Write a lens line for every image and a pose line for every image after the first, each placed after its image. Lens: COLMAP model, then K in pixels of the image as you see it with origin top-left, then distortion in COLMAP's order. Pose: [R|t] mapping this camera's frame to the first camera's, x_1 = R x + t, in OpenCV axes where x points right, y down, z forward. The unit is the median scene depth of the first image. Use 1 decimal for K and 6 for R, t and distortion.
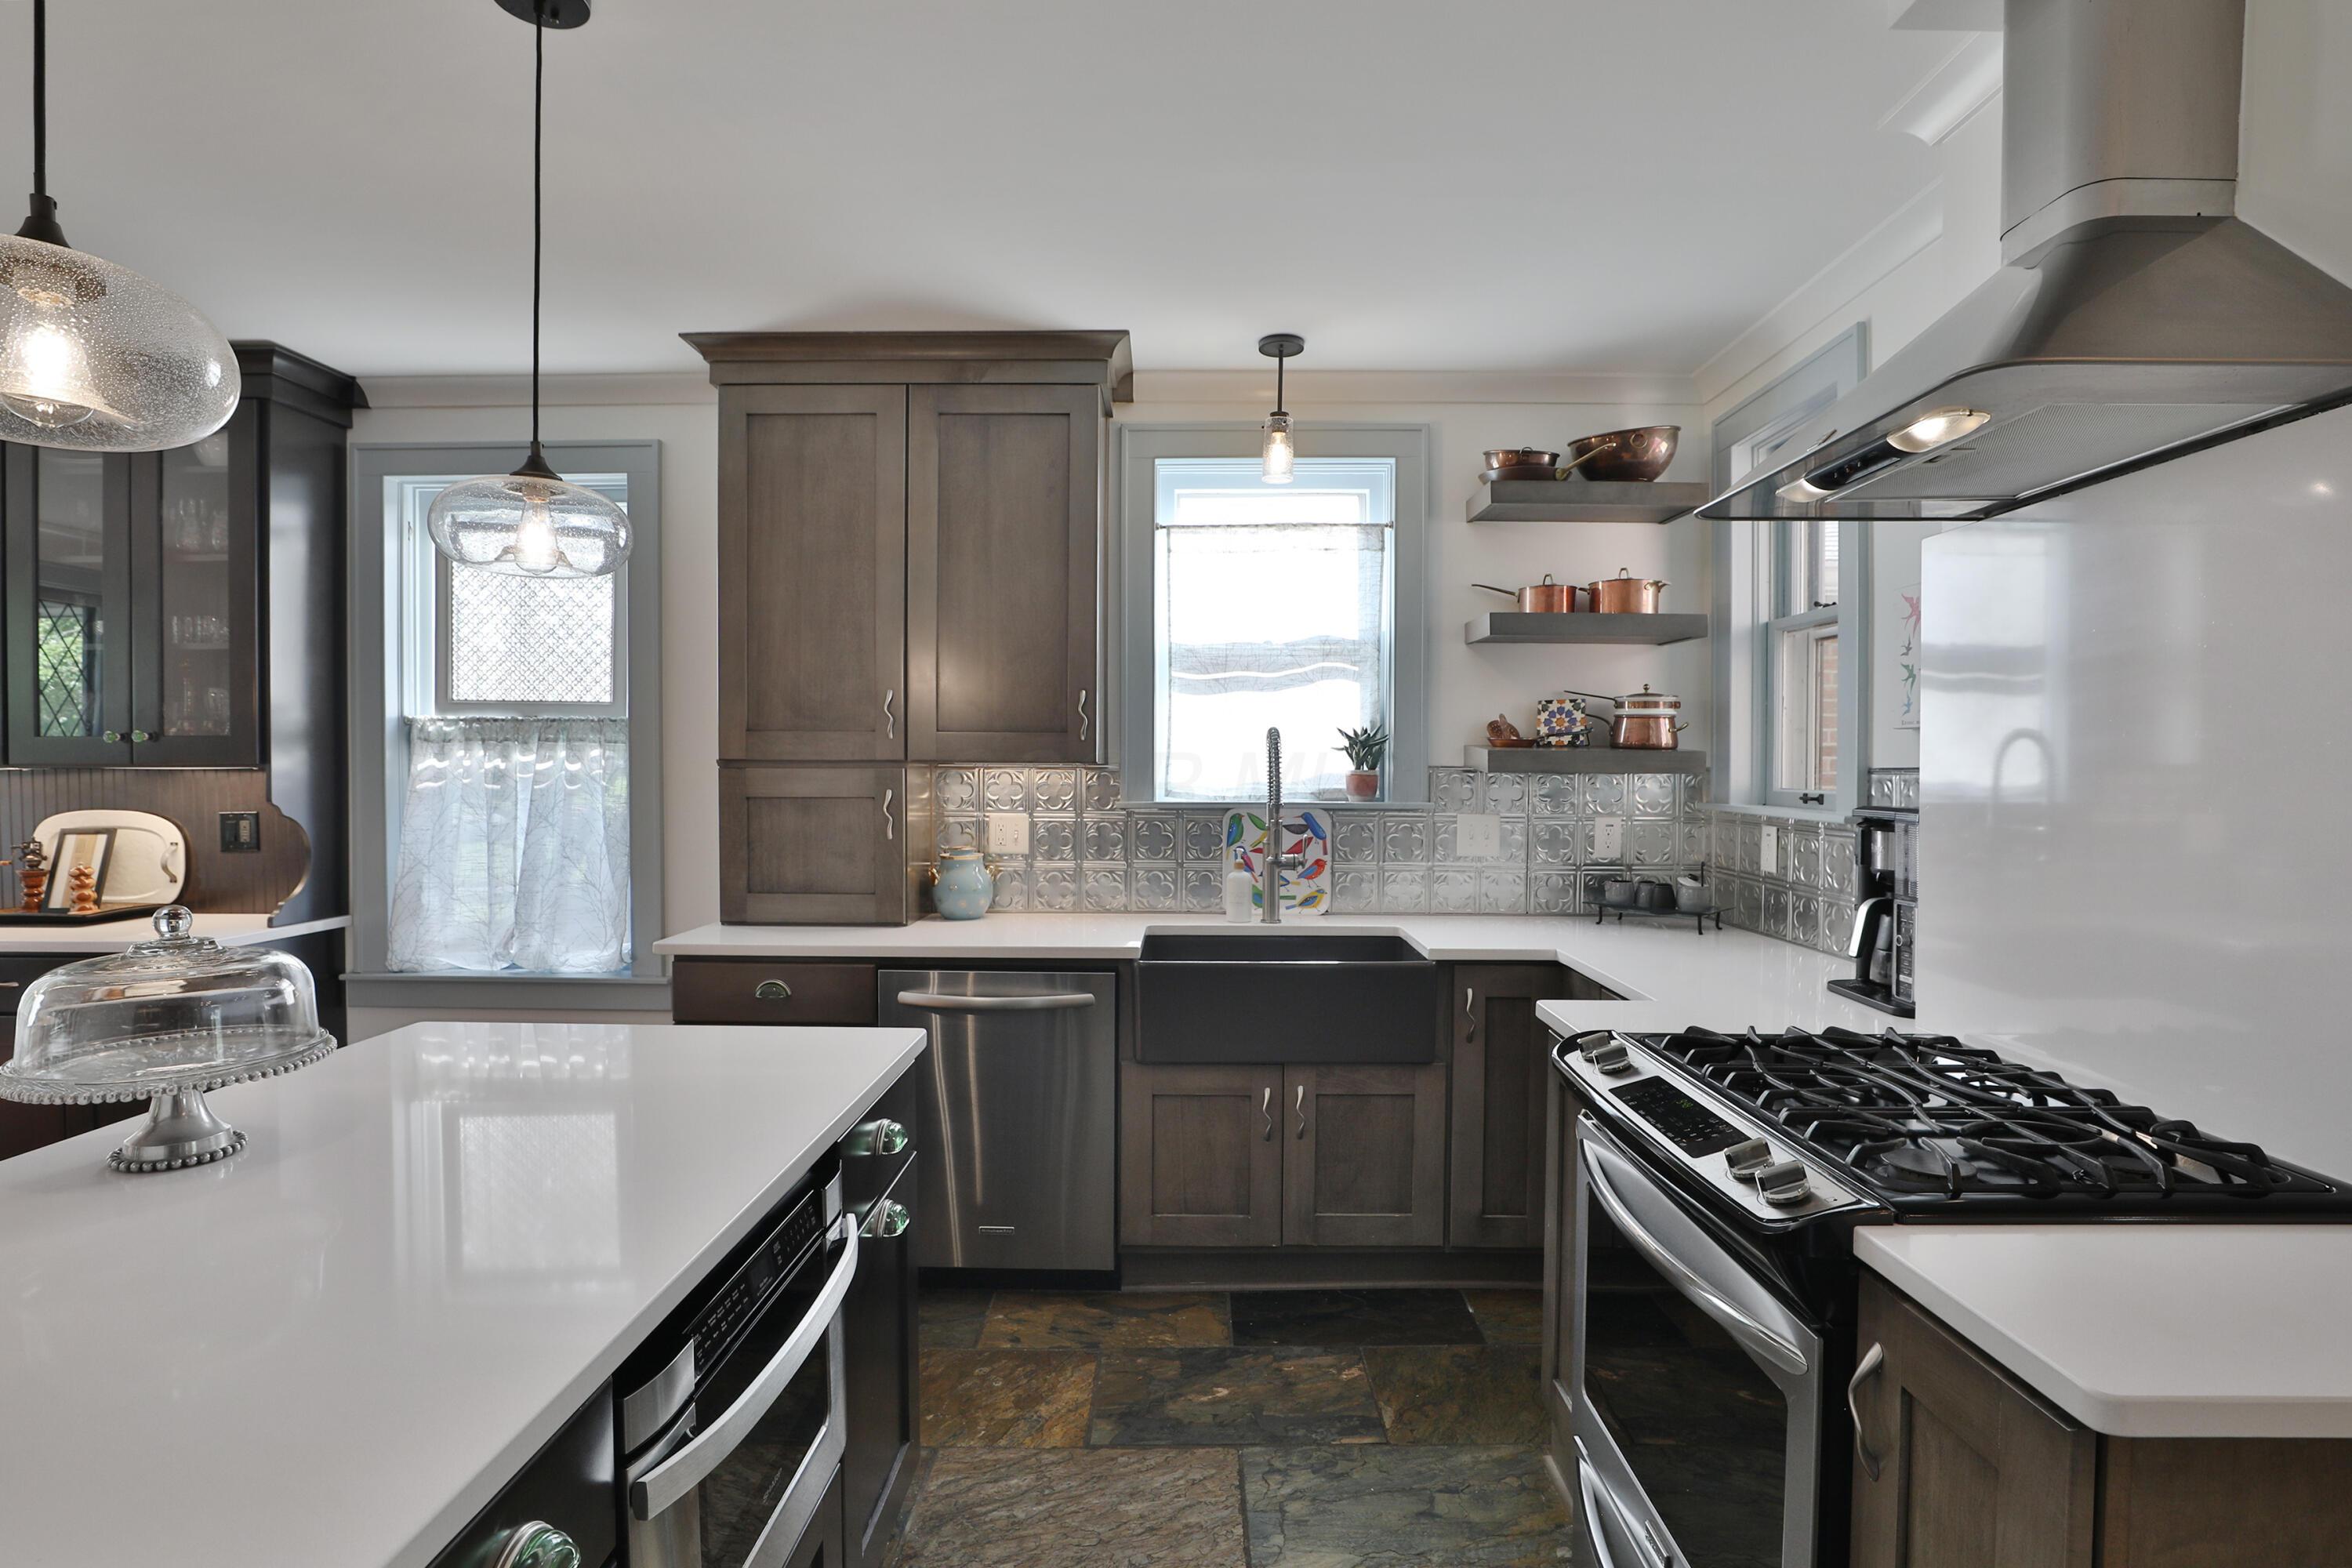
lens RADIAL K [[1192.6, 0, 1167.0], [0, 1192.6, 773.0], [0, 0, 1]] dist [0.000605, 0.001196]
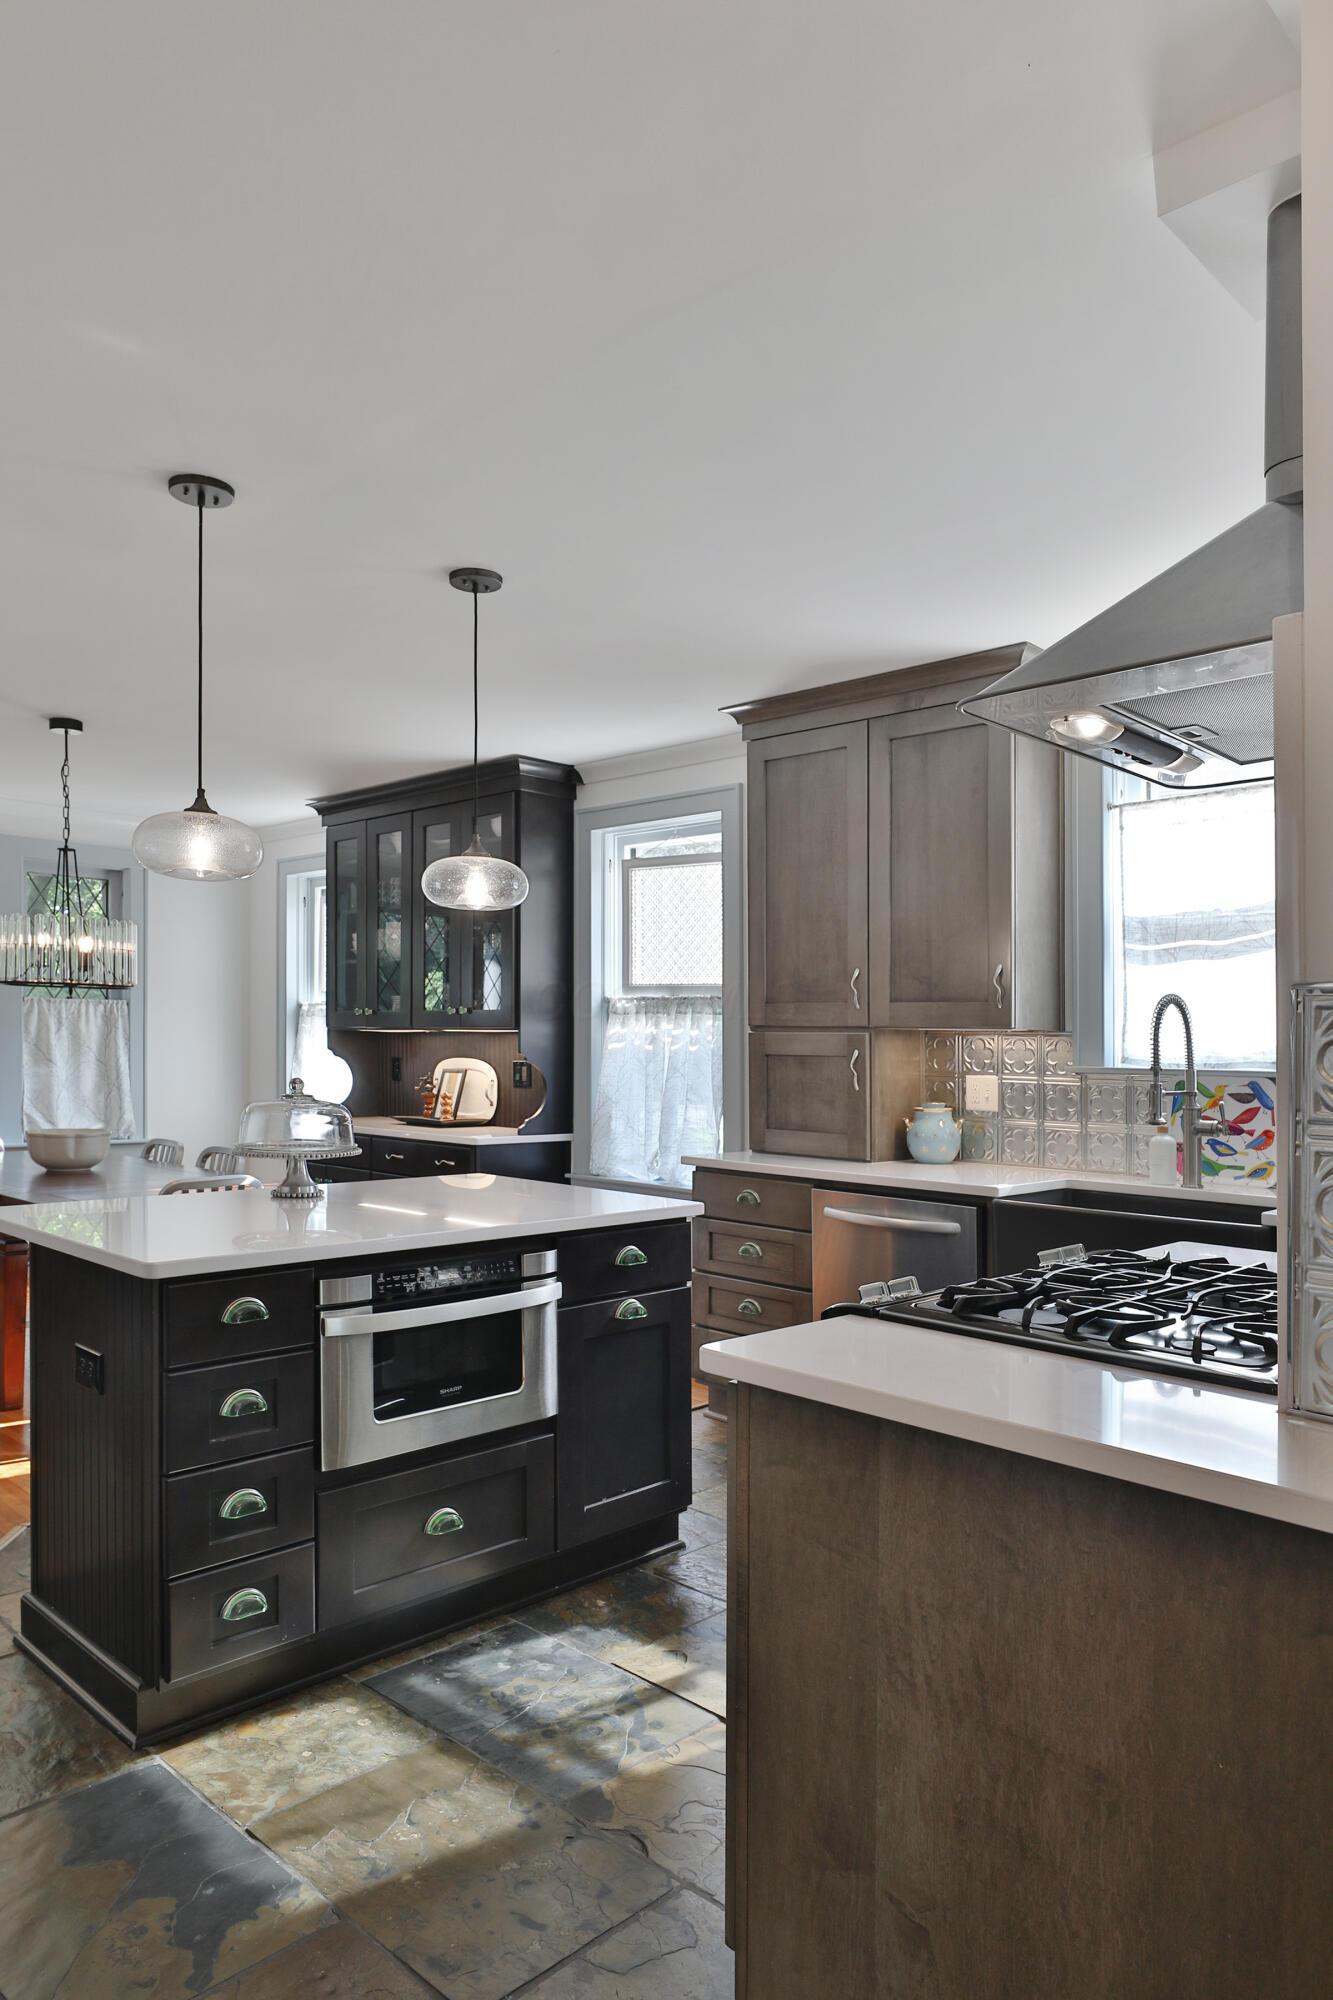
lens RADIAL K [[1331.2, 0, 684.1], [0, 1331.2, 1051.9], [0, 0, 1]] dist [0.008370, 0.000656]
pose [[0.752853, 0.013474, -0.658051, 0.490380], [-0.020788, 0.999778, -0.003311, 0.022474], [0.657860, 0.016172, 0.752966, -0.135438]]
